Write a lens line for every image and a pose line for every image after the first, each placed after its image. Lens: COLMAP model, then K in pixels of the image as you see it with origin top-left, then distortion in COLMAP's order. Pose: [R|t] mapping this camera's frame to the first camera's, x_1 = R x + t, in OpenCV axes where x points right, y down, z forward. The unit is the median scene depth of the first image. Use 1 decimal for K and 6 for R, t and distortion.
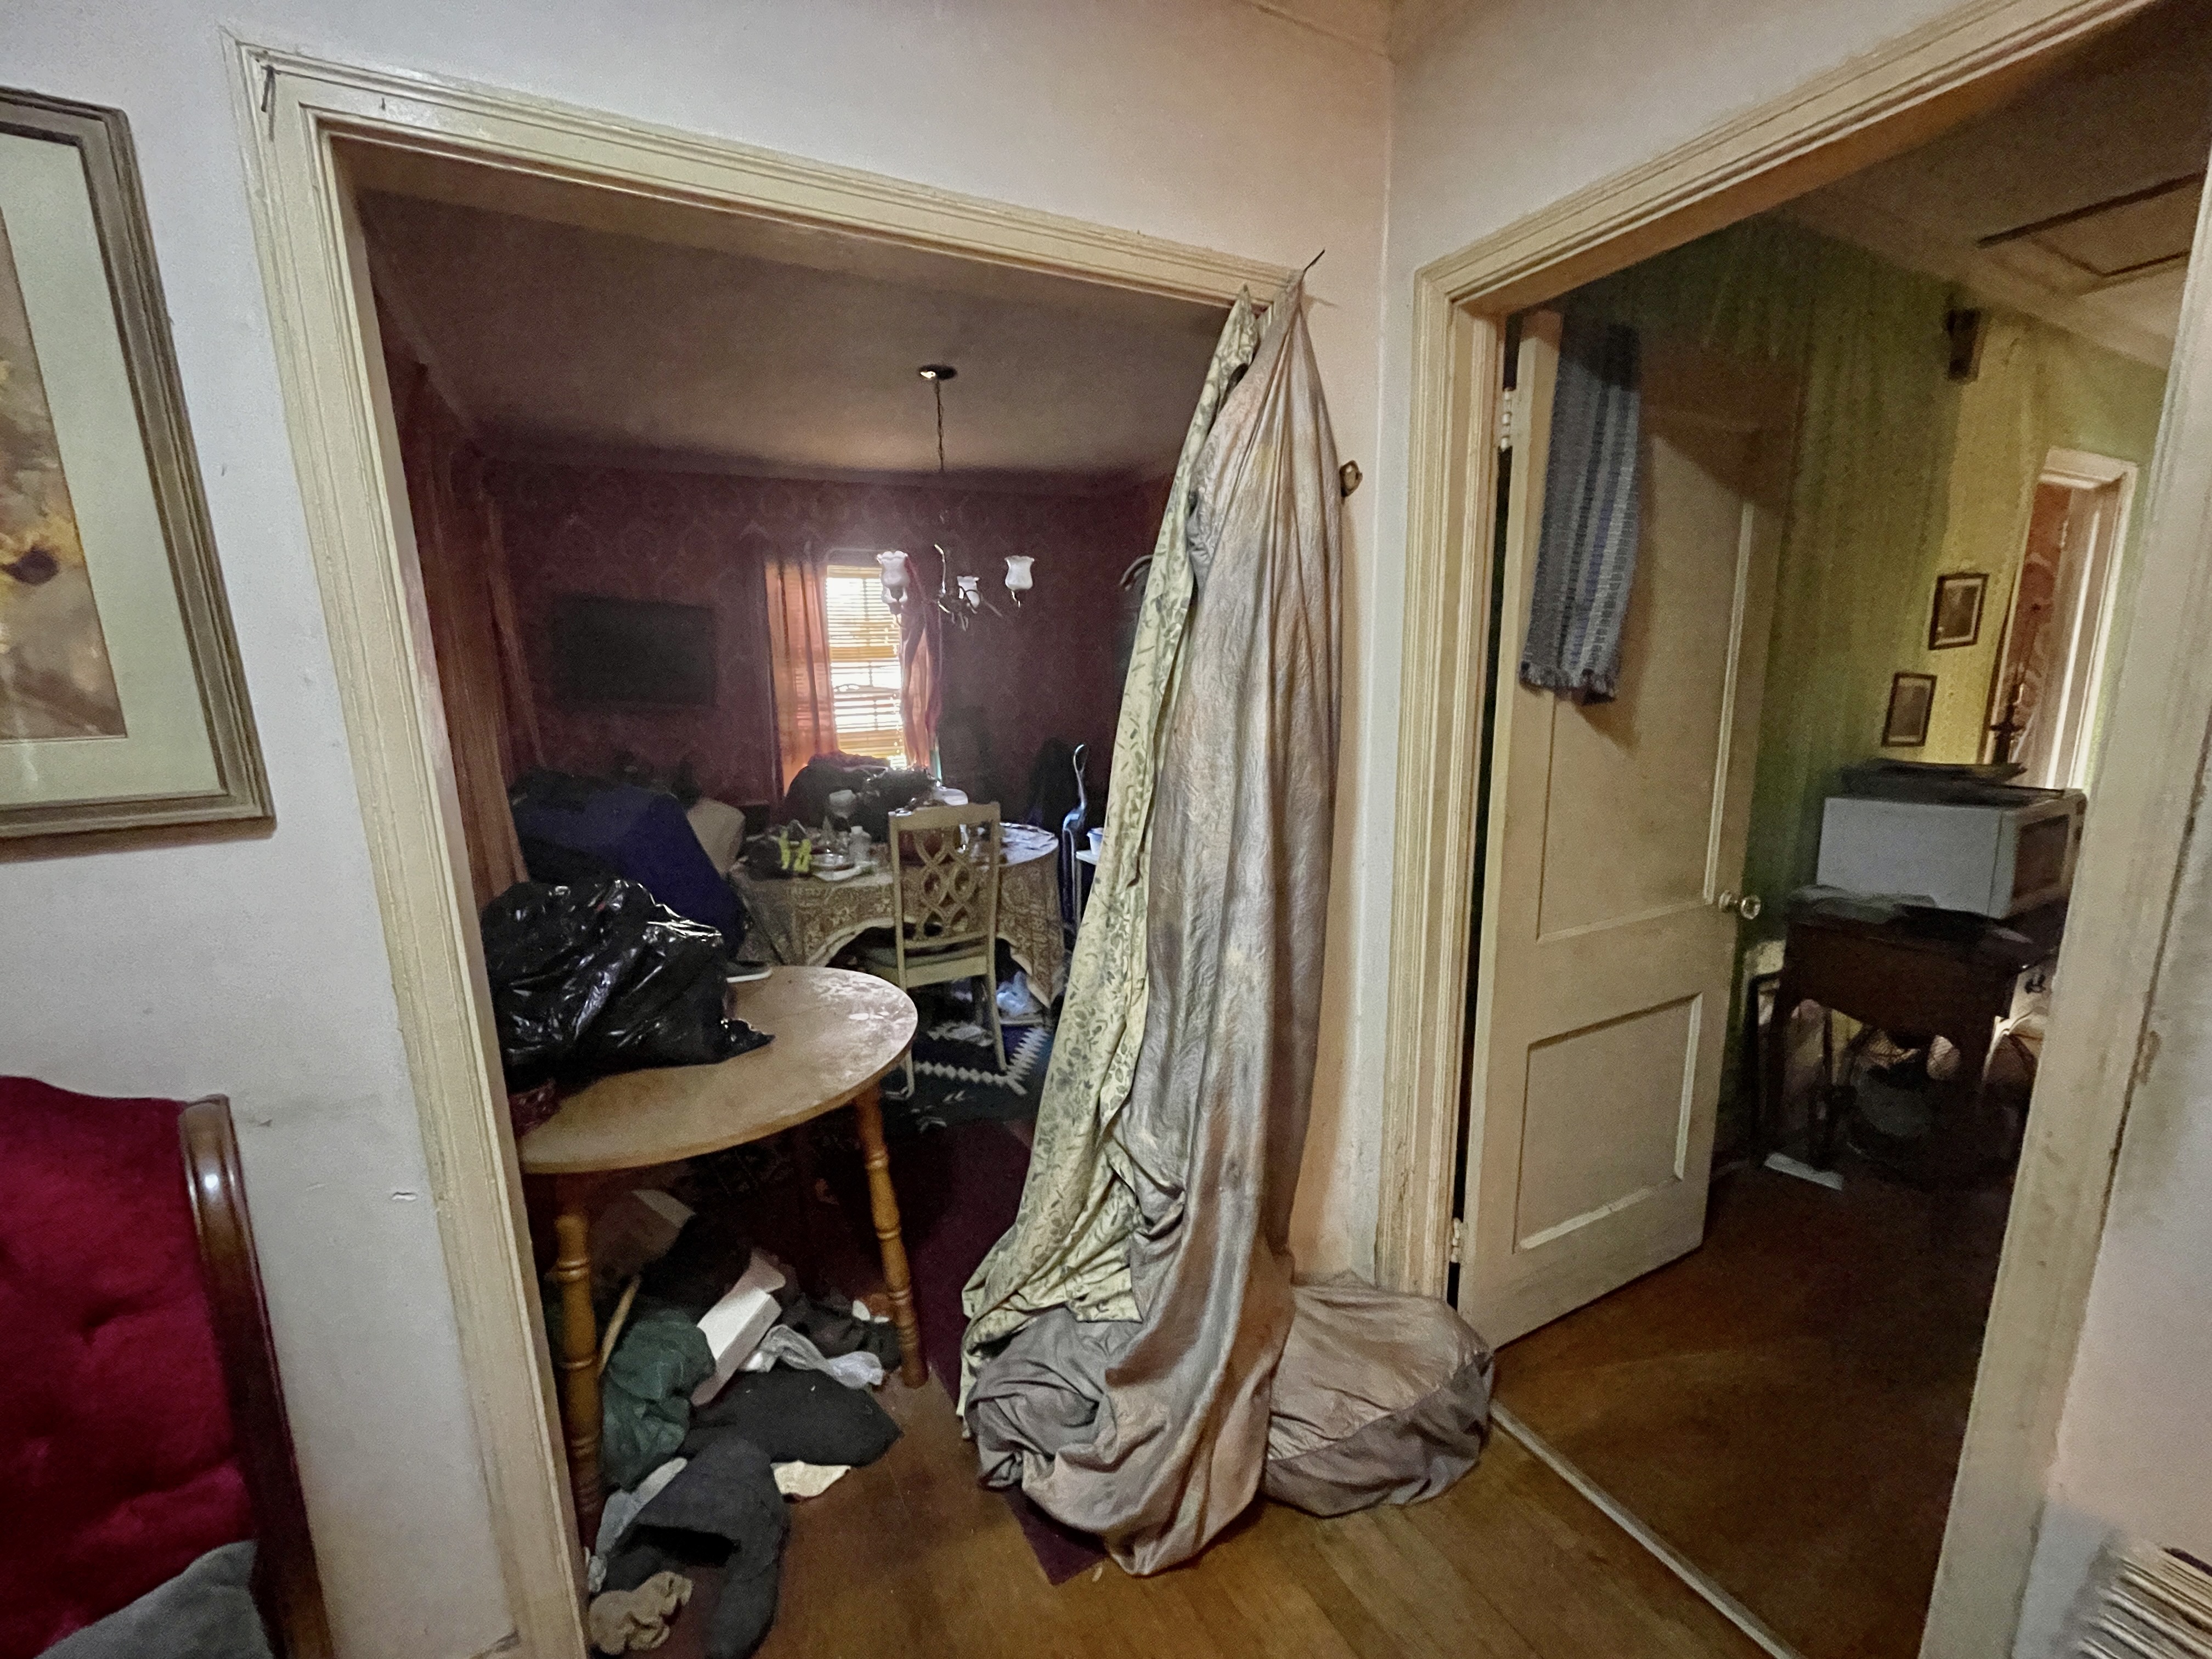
lens RADIAL K [[900.3, 0, 1094.3], [0, 900.3, 827.7], [0, 0, 1]] dist [-0.000785, -0.000036]
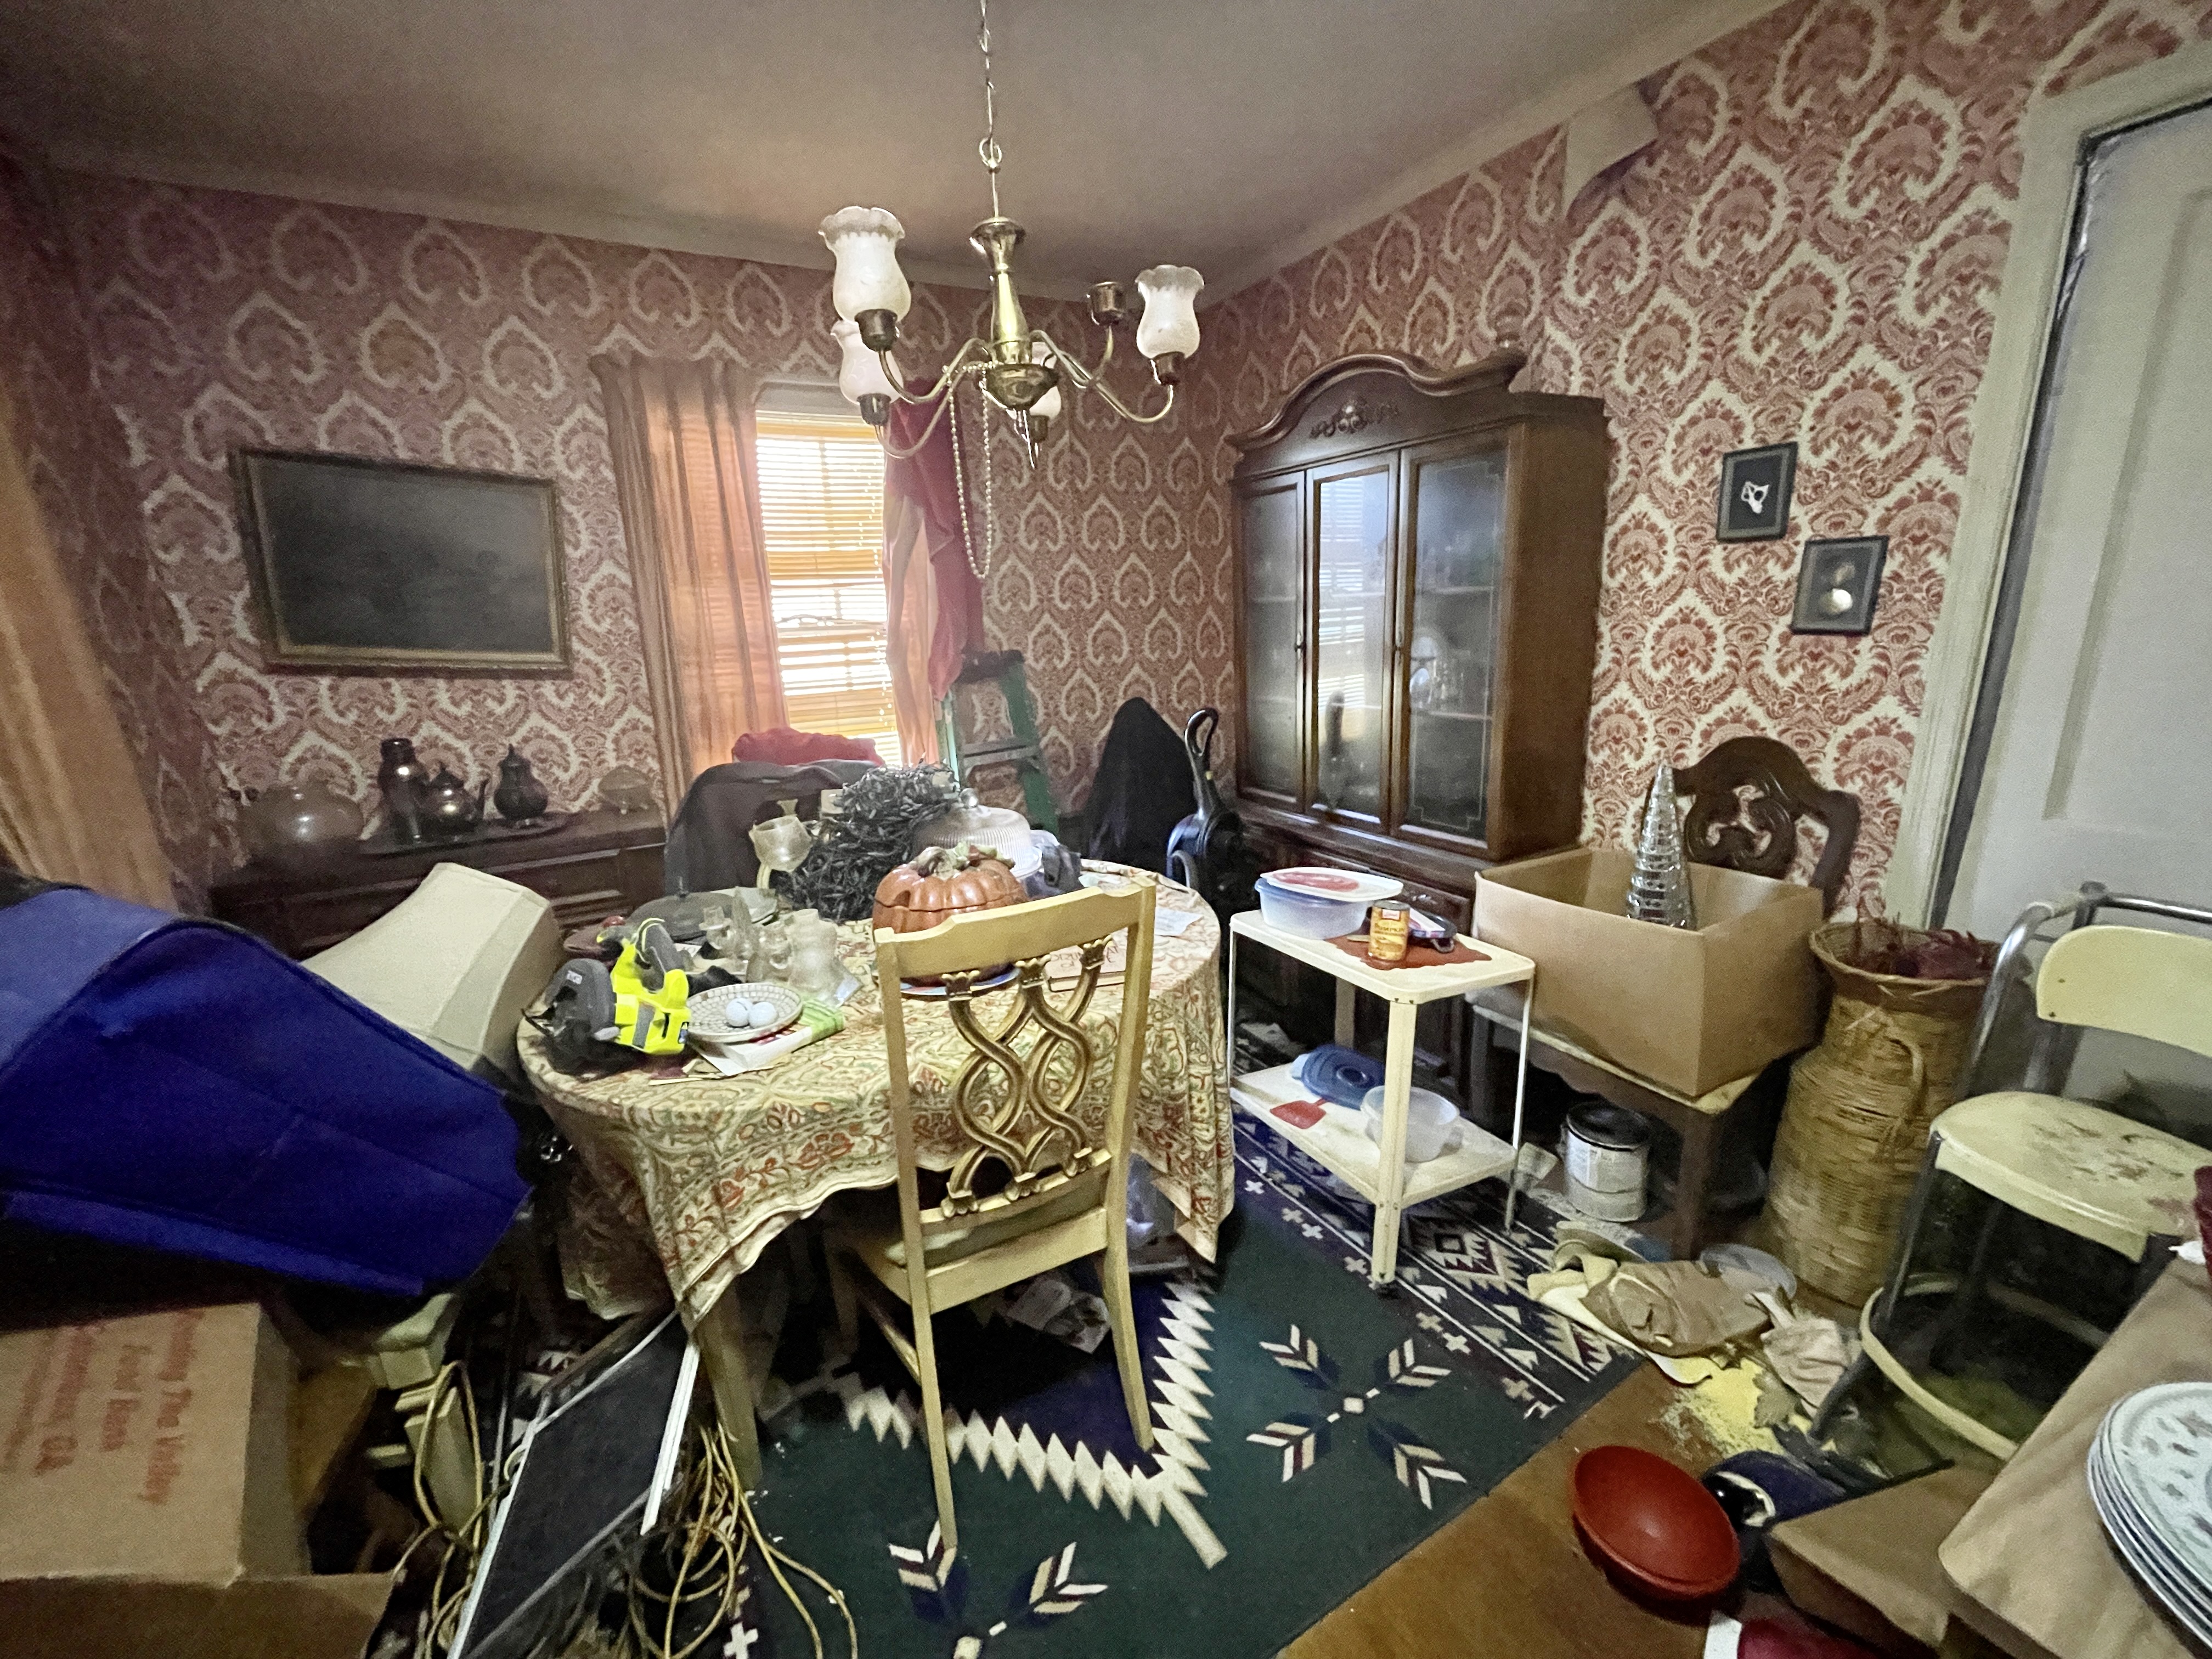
lens RADIAL K [[900.3, 0, 1094.3], [0, 900.3, 827.7], [0, 0, 1]] dist [-0.000785, -0.000036]
pose [[0.999687, -0.019996, 0.015010, -0.094952], [0.019122, 0.998233, 0.056260, -0.050891], [-0.016108, -0.055956, 0.998303, 0.417929]]
